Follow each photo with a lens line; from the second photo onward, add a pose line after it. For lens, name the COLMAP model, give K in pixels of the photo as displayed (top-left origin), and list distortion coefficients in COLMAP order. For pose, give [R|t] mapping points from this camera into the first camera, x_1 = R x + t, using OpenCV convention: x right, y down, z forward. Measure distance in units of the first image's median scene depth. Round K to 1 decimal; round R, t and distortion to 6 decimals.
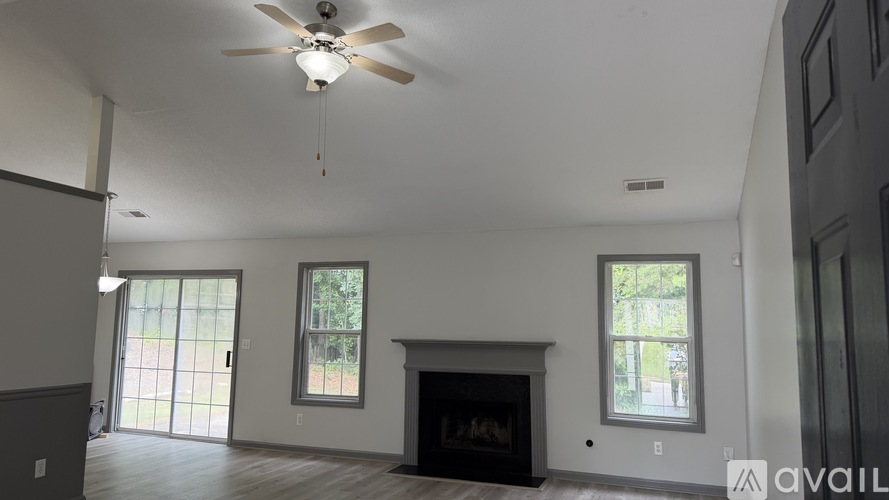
lens RADIAL K [[635.5, 0, 441.8], [0, 635.5, 249.8], [0, 0, 1]] dist [0.007849, -0.000206]
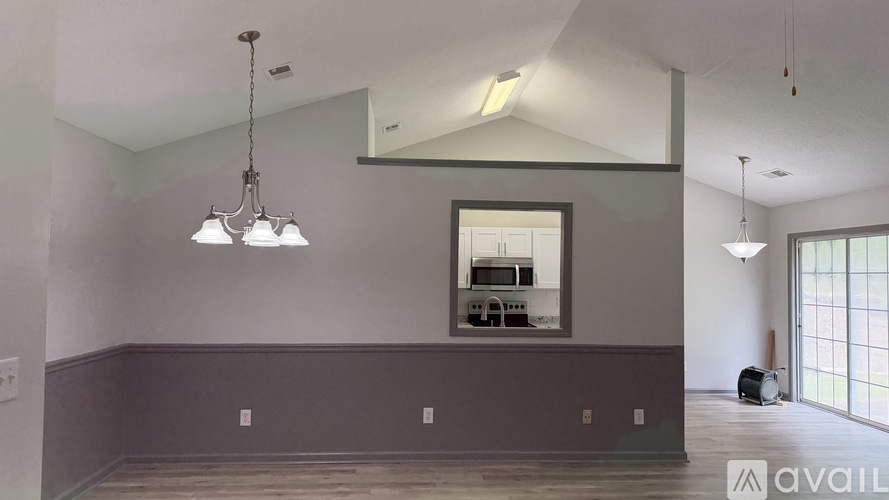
lens RADIAL K [[635.5, 0, 442.5], [0, 635.5, 251.3], [0, 0, 1]] dist [0.007849, -0.000206]
pose [[0.396370, -0.052168, -0.916607, 0.169728], [0.104531, 0.994456, -0.011397, 0.016070], [0.912121, -0.091296, 0.399626, 0.155532]]
